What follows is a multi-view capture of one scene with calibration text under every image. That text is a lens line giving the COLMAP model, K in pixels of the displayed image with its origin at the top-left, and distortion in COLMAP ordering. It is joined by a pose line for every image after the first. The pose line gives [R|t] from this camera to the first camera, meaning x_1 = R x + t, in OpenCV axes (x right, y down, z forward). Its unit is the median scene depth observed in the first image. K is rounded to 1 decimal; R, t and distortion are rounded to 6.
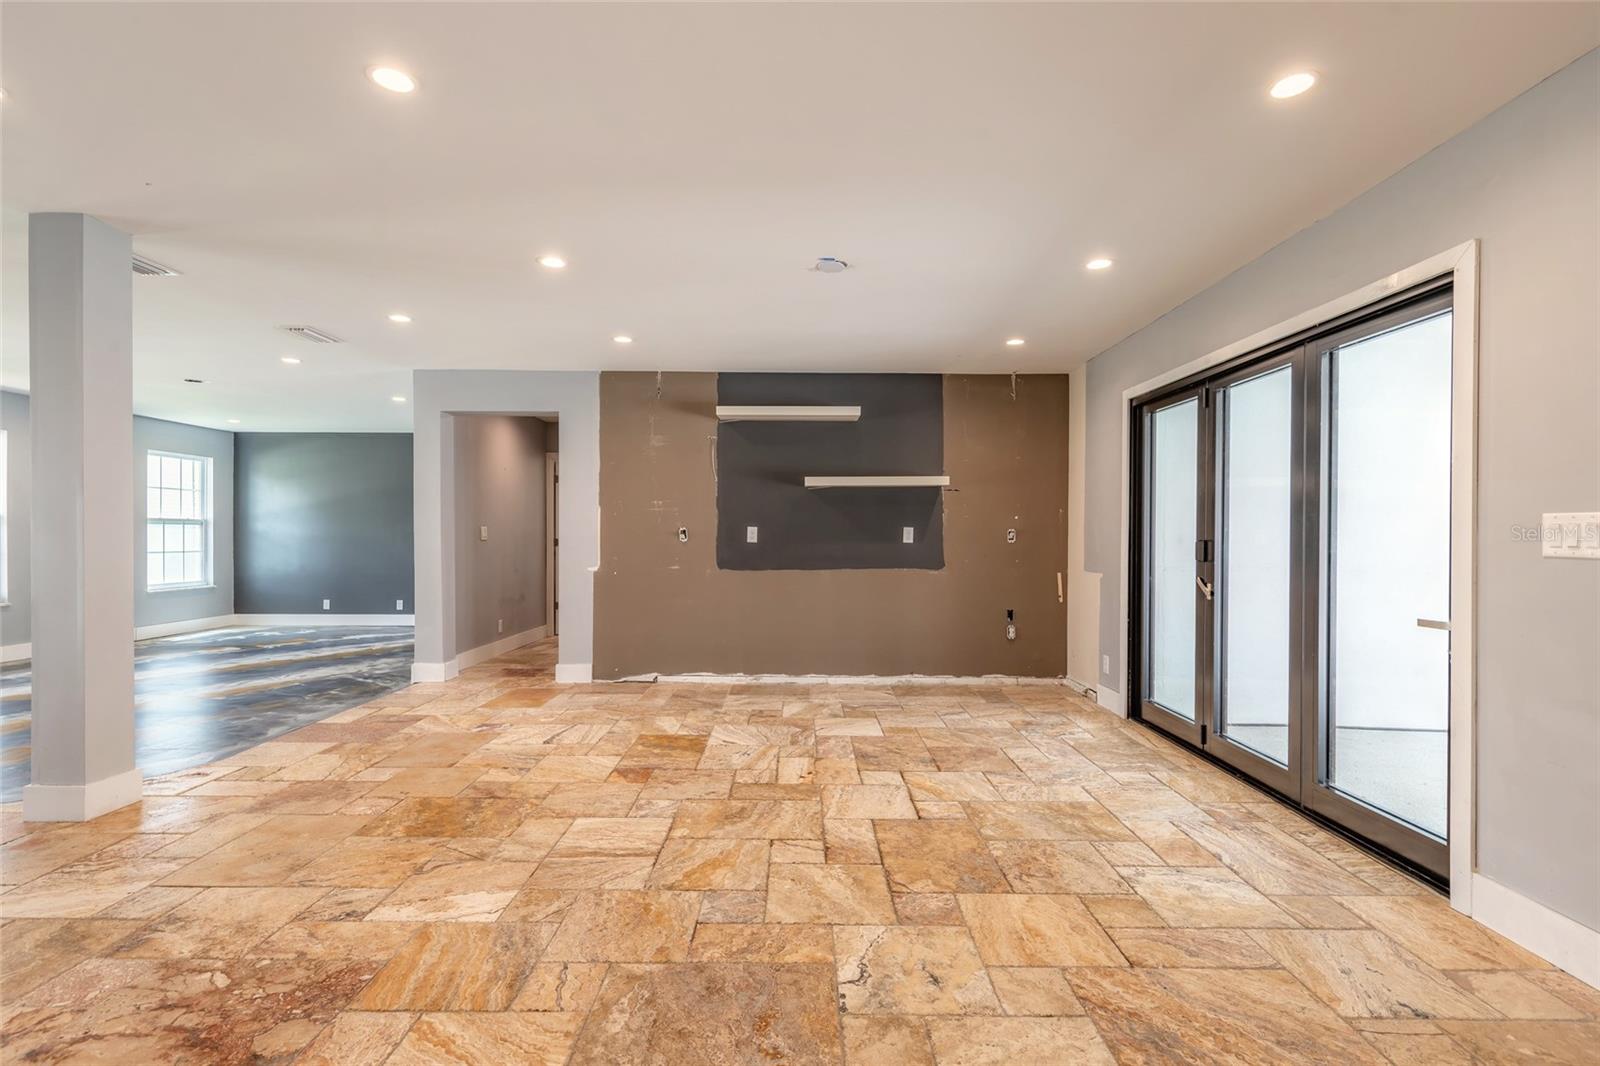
lens RADIAL K [[728.3, 0, 785.6], [0, 728.3, 539.2], [0, 0, 1]] dist [0.010232, -0.002385]
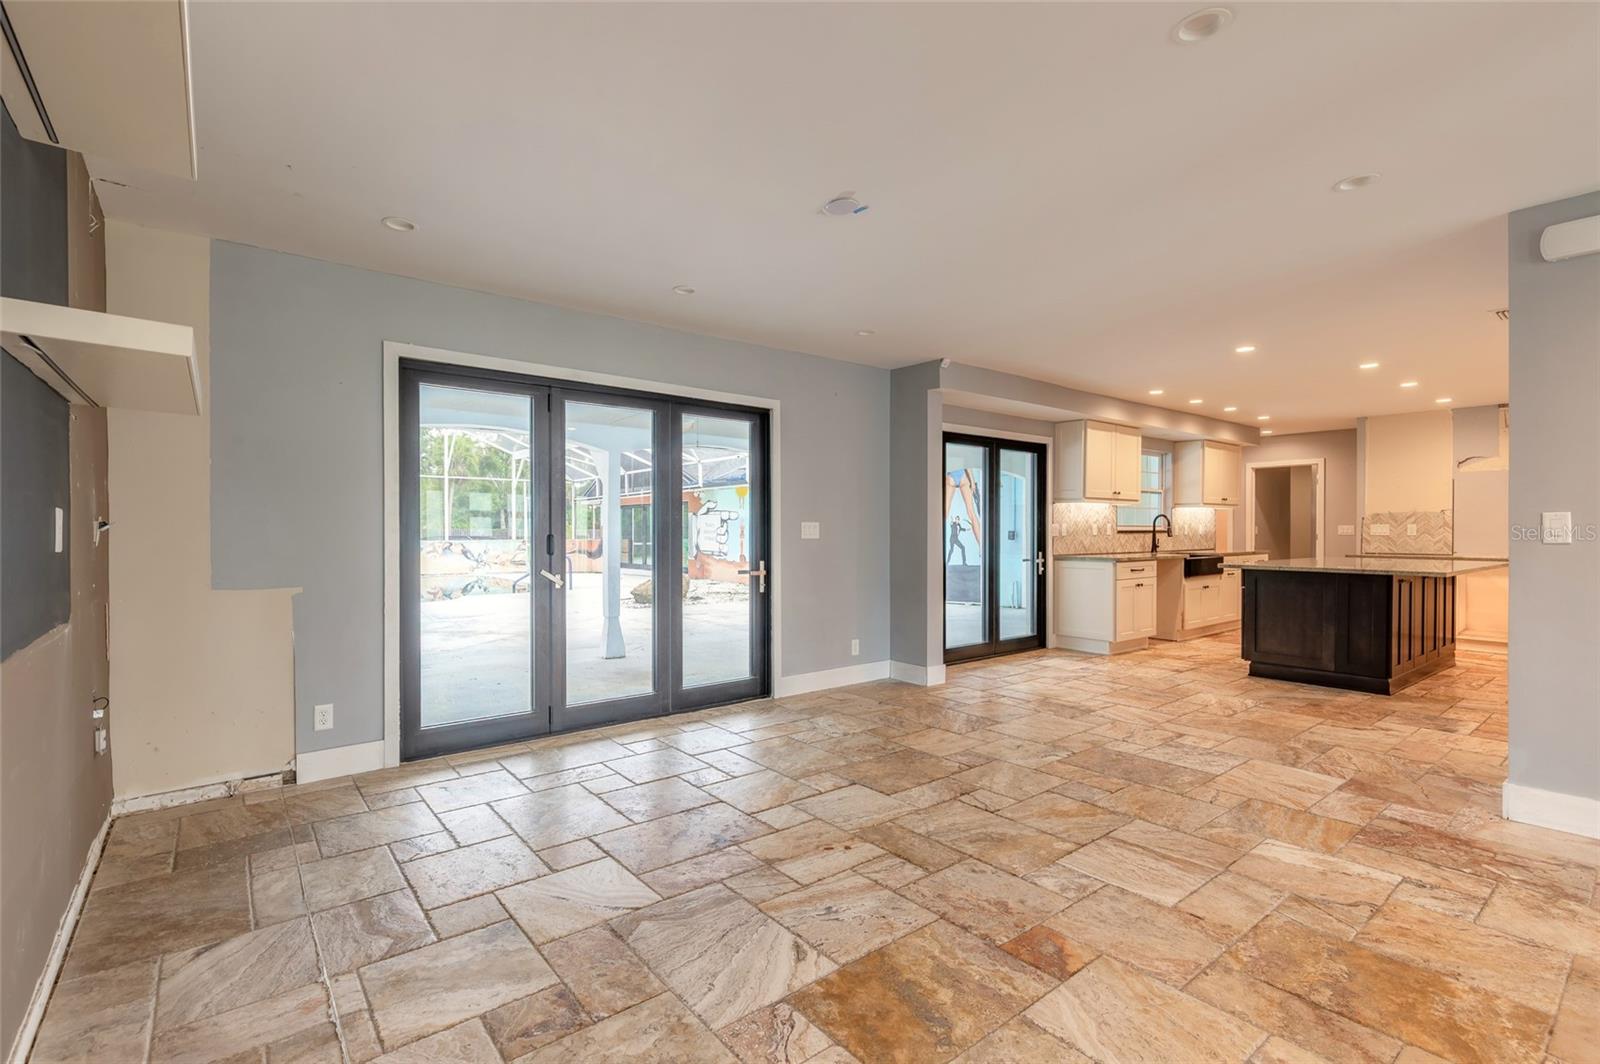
lens RADIAL K [[728.3, 0, 809.6], [0, 728.3, 533.6], [0, 0, 1]] dist [0.010232, -0.002385]
pose [[-0.653685, -0.007107, 0.756733, -0.606729], [0.001027, 0.999947, 0.010278, -0.011257], [-0.756766, 0.007496, -0.653643, 1.760987]]
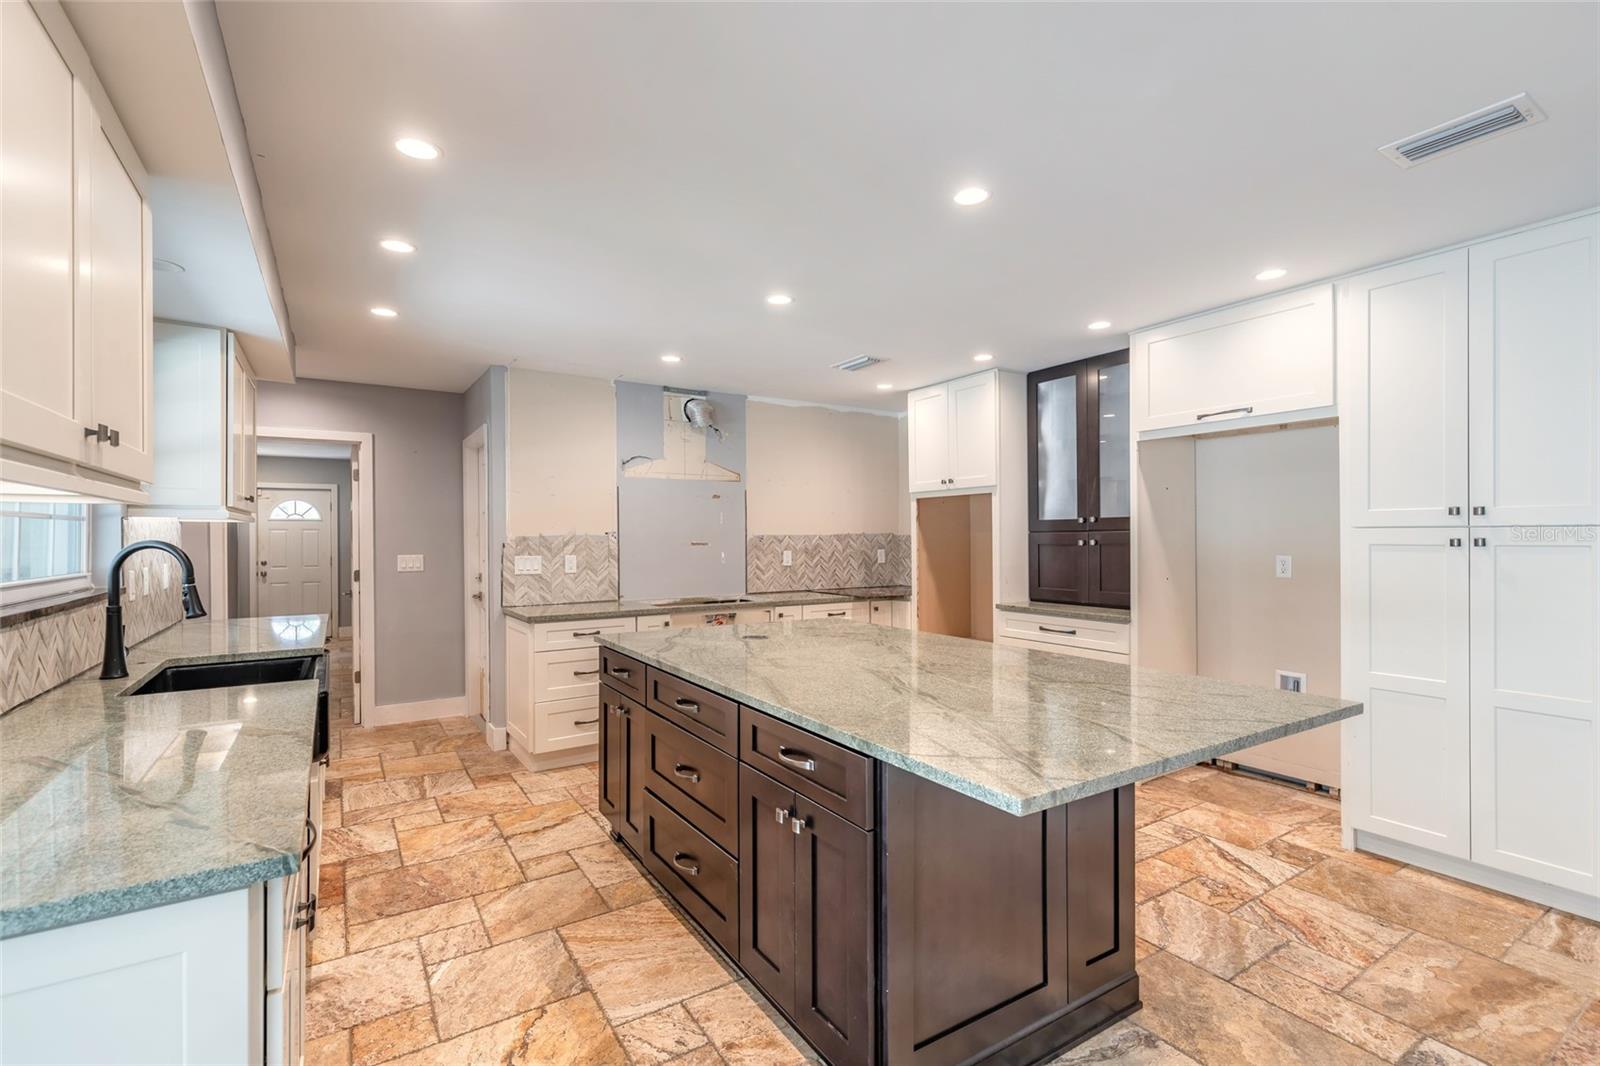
lens RADIAL K [[728.3, 0, 804.9], [0, 728.3, 541.9], [0, 0, 1]] dist [0.010232, -0.002385]
pose [[-0.834417, 0.004770, -0.551113, 0.445027], [0.000035, 0.999963, 0.008601, -0.059272], [0.551134, 0.007158, -0.834386, 0.014054]]
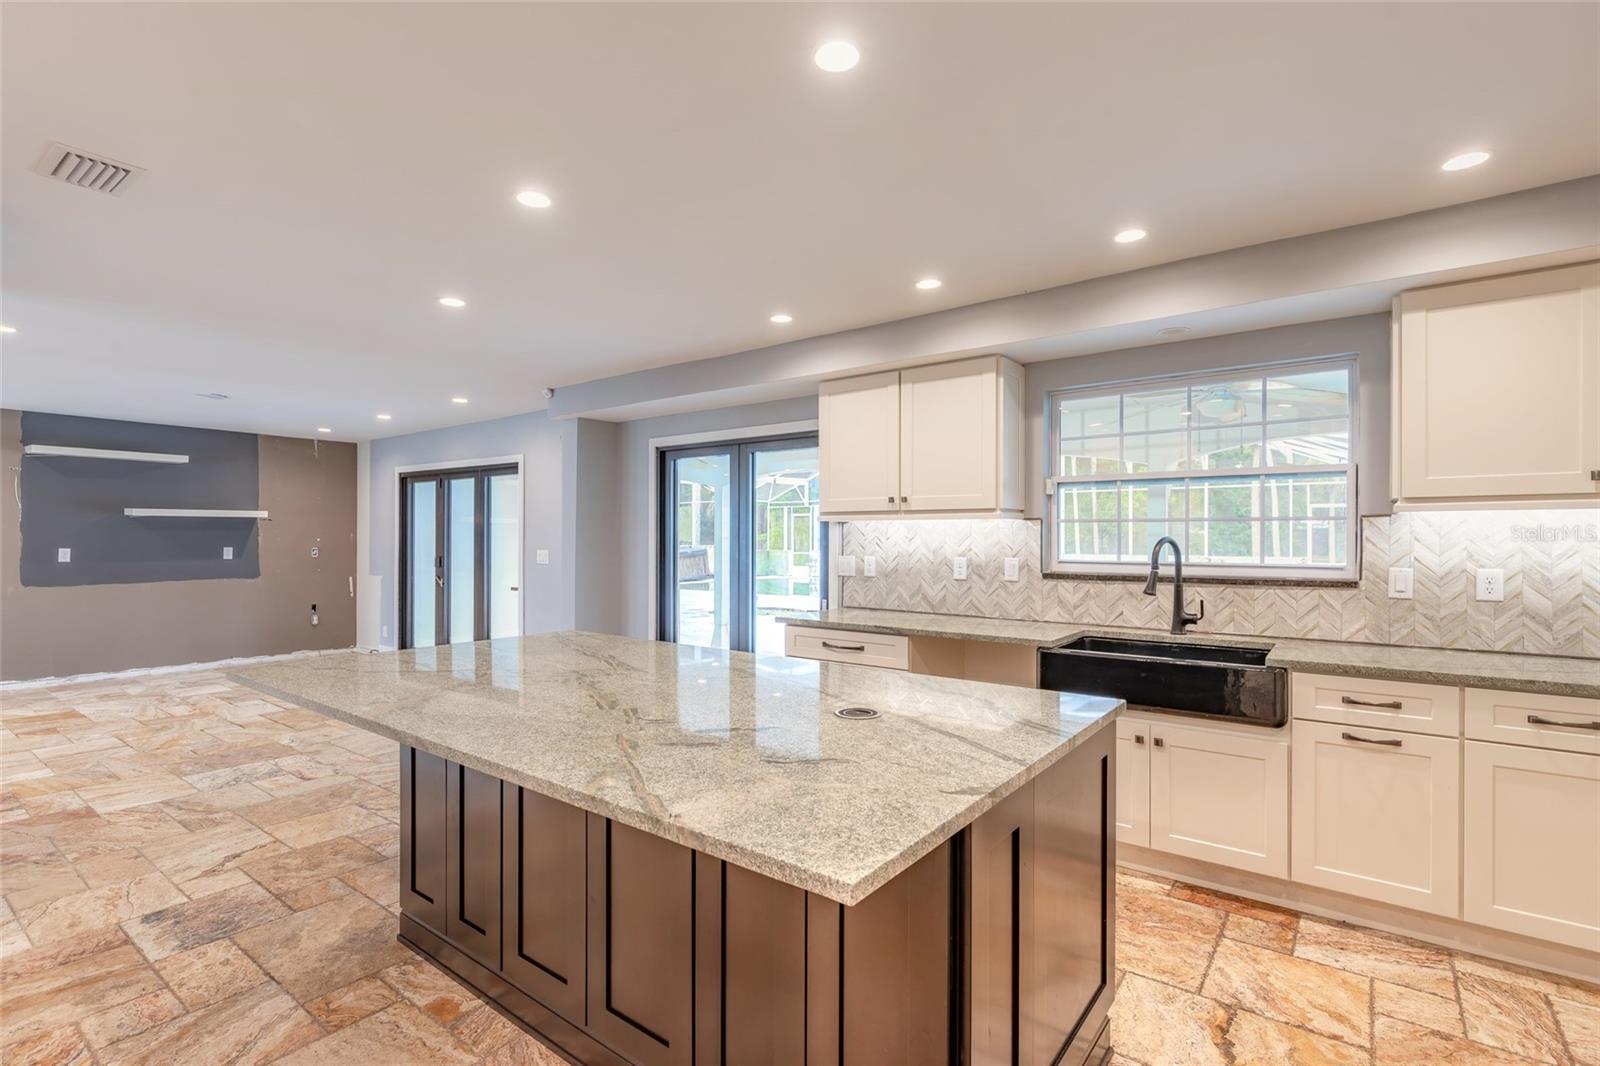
lens RADIAL K [[765.1, 0, 812.2], [0, 765.1, 536.3], [0, 0, 1]] dist [-0.002171, -0.000136]
pose [[0.588731, -0.001287, 0.808328, -0.612126], [0.003810, 0.999992, -0.001183, -0.057724], [-0.808320, 0.003776, 0.588731, -1.255935]]
